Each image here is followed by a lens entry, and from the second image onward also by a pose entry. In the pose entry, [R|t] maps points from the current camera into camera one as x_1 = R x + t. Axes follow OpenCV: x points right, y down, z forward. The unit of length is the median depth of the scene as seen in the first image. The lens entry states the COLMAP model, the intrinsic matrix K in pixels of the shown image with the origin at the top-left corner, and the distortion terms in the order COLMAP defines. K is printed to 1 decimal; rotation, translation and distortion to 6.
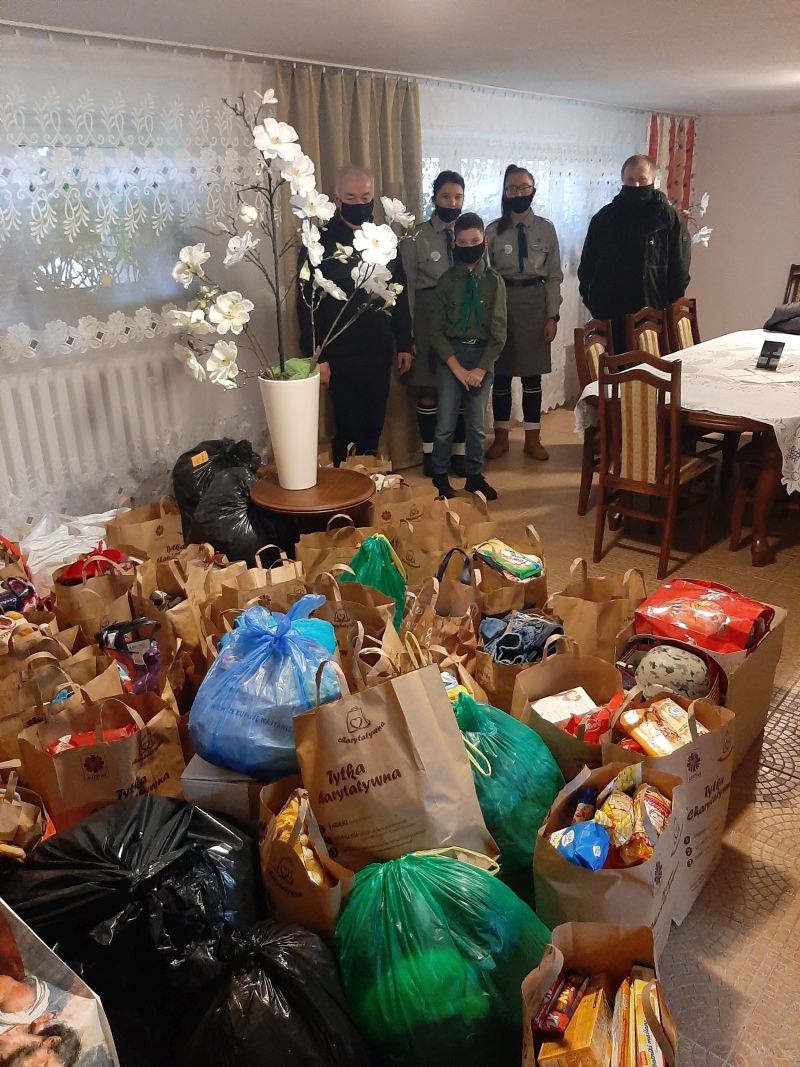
lens RADIAL K [[812.1, 0, 389.2], [0, 812.1, 548.7], [0, 0, 1]] dist [0.078730, -0.168396]
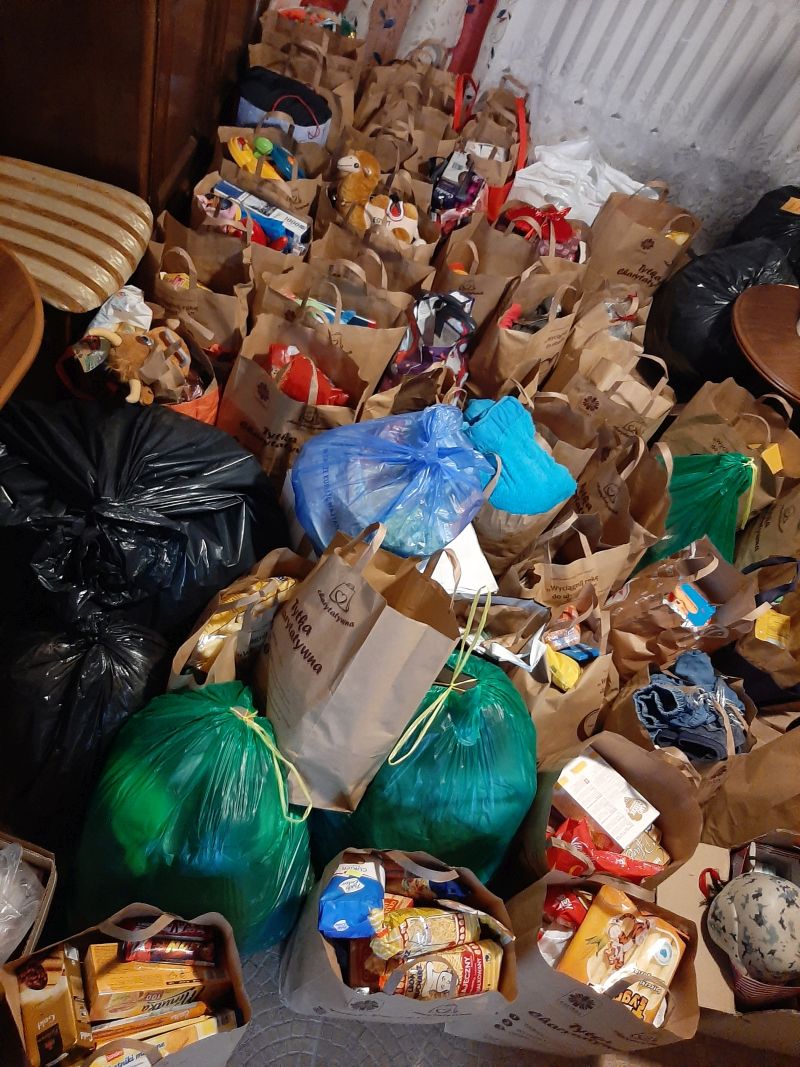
lens RADIAL K [[801.0, 0, 399.5], [0, 801.0, 539.9], [0, 0, 1]] dist [0.080662, -0.144381]
pose [[0.473912, 0.817248, -0.327891, 0.188128], [-0.591823, 0.571329, 0.568621, -0.292096], [0.652038, -0.075423, 0.754426, 0.364040]]
